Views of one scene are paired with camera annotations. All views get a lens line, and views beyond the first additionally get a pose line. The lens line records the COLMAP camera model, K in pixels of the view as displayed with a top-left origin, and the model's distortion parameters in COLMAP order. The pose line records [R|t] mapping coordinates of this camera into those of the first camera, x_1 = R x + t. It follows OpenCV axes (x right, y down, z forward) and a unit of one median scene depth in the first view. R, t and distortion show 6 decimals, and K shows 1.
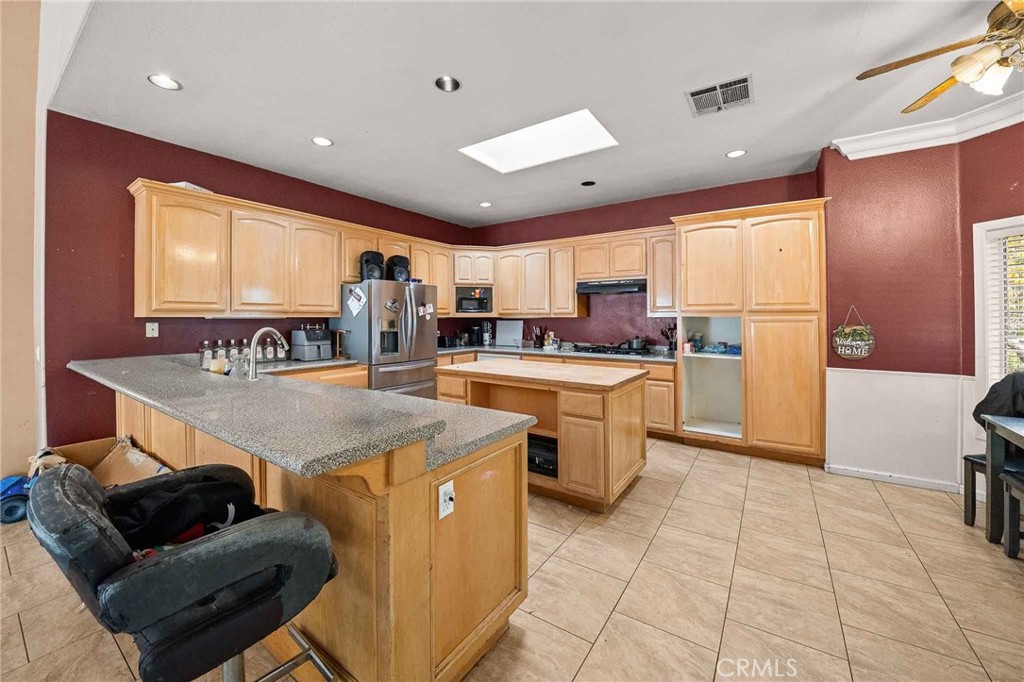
lens RADIAL K [[385.3, 0, 512.0], [0, 385.3, 341.0], [0, 0, 1]] dist [-0.018156, -0.000053]
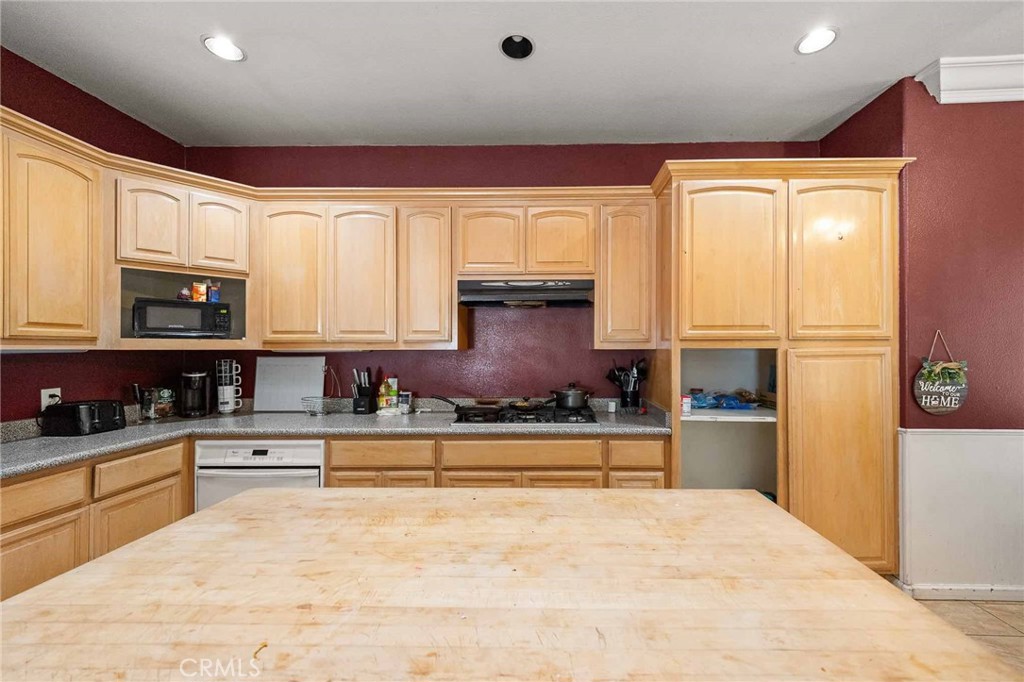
lens RADIAL K [[404.8, 0, 546.7], [0, 404.8, 341.9], [0, 0, 1]] dist [0.008081, -0.000020]
pose [[0.833972, 0.007371, 0.551758, -0.021509], [0.035220, 0.997161, -0.066556, -0.030091], [-0.550682, 0.074939, 0.831344, 0.461065]]
